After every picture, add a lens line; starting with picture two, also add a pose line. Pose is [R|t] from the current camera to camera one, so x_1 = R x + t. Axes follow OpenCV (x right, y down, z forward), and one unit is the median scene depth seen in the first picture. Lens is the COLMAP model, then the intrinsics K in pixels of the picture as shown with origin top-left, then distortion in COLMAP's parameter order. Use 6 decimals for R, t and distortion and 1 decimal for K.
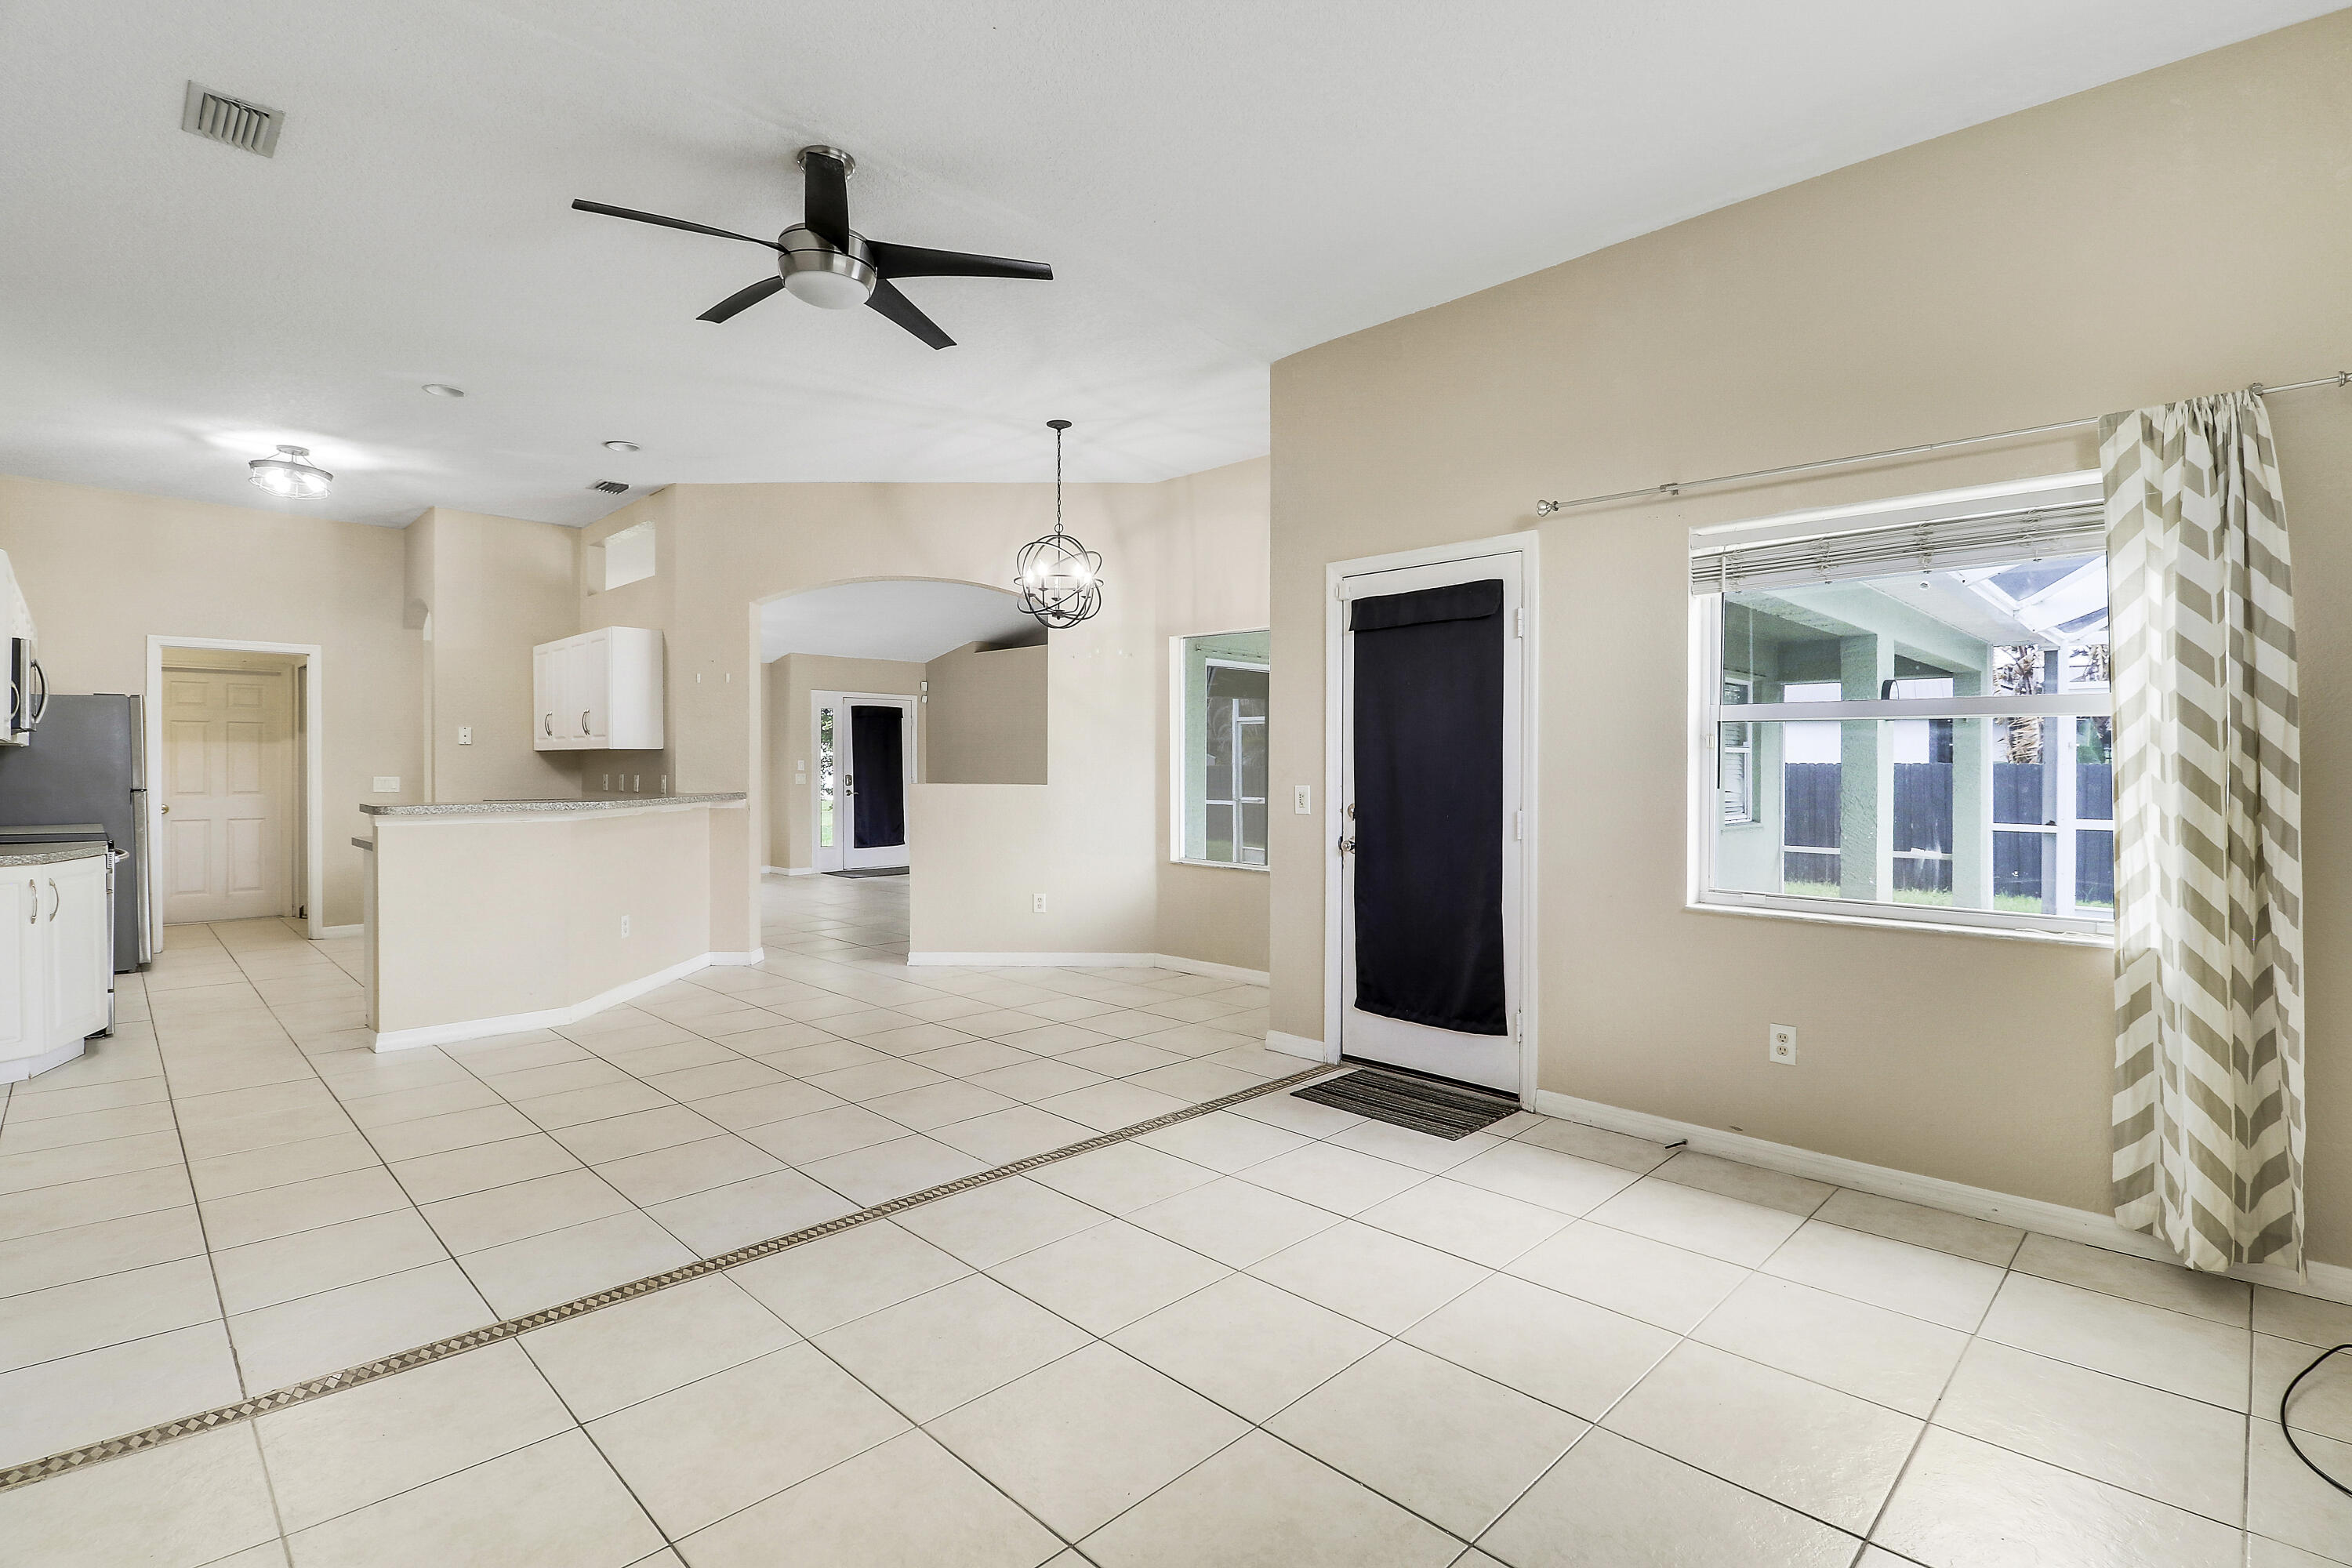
lens RADIAL K [[1102.9, 0, 1183.7], [0, 1102.9, 805.9], [0, 0, 1]] dist [-0.004138, -0.001184]
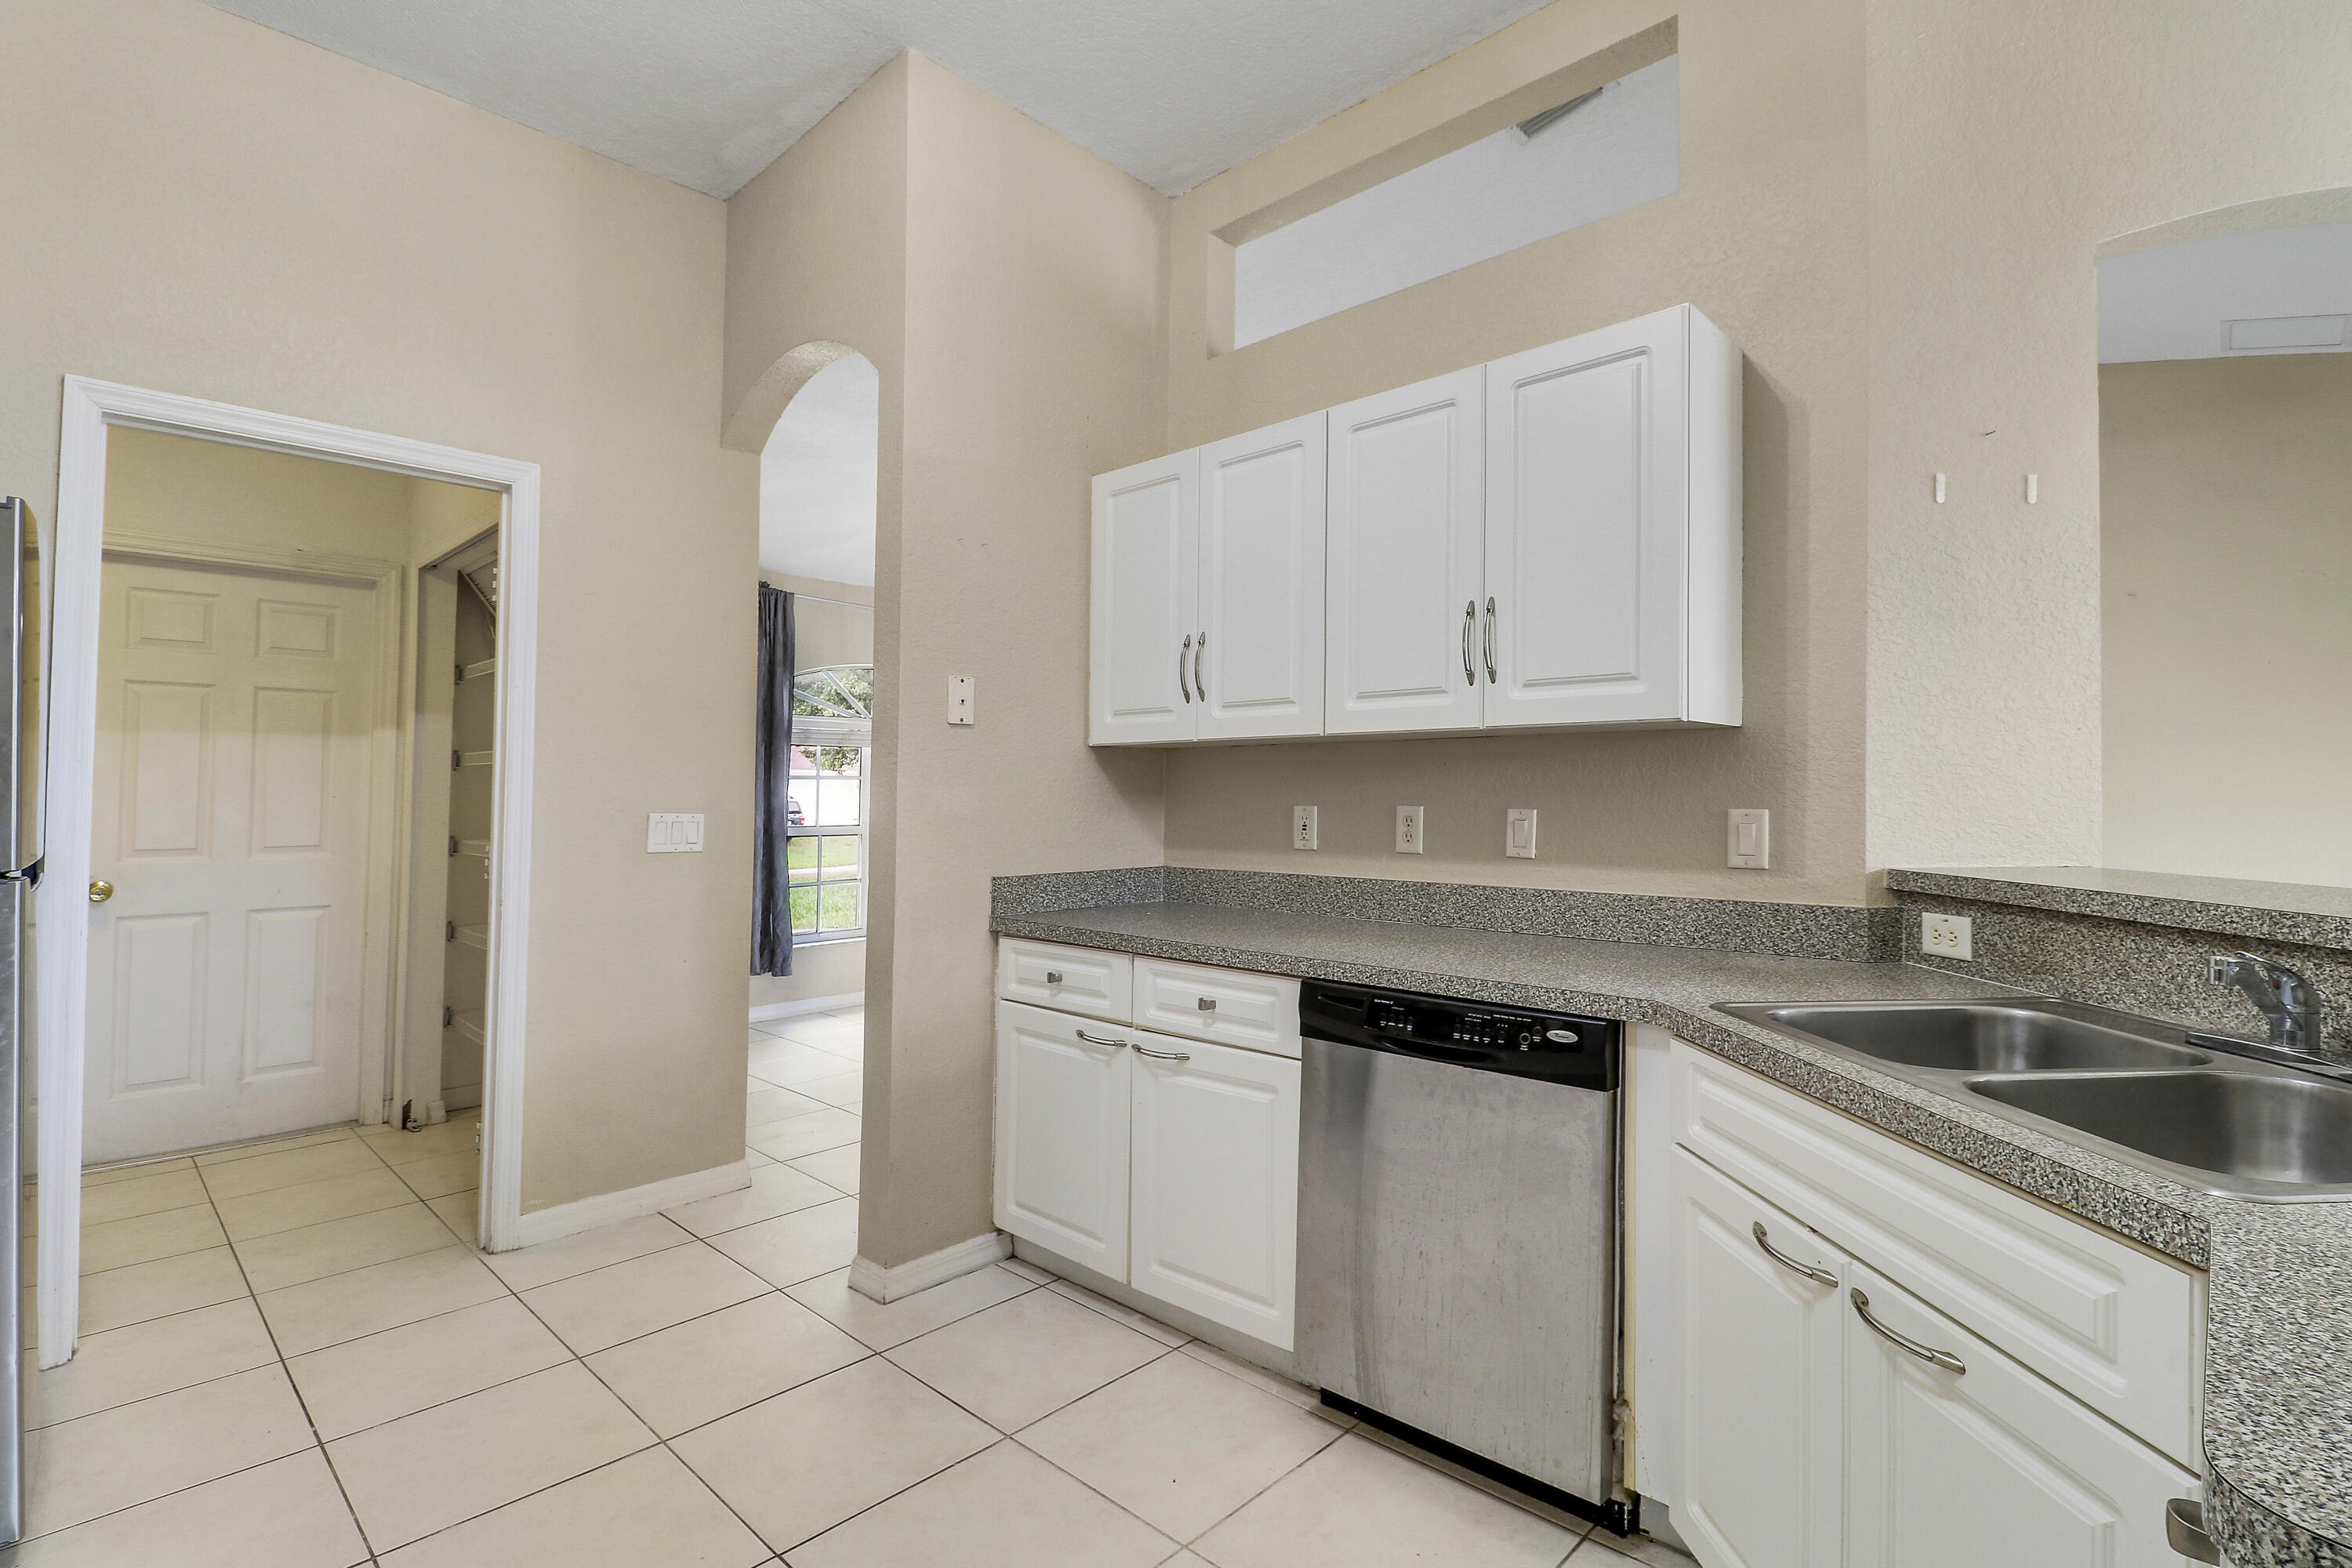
lens RADIAL K [[1102.9, 0, 1177.0], [0, 1102.9, 791.7], [0, 0, 1]] dist [-0.004138, -0.001184]
pose [[0.999750, -0.001498, 0.022300, -0.554030], [0.002369, 0.999233, -0.039082, -0.018576], [-0.022224, 0.039125, 0.998987, 0.601182]]
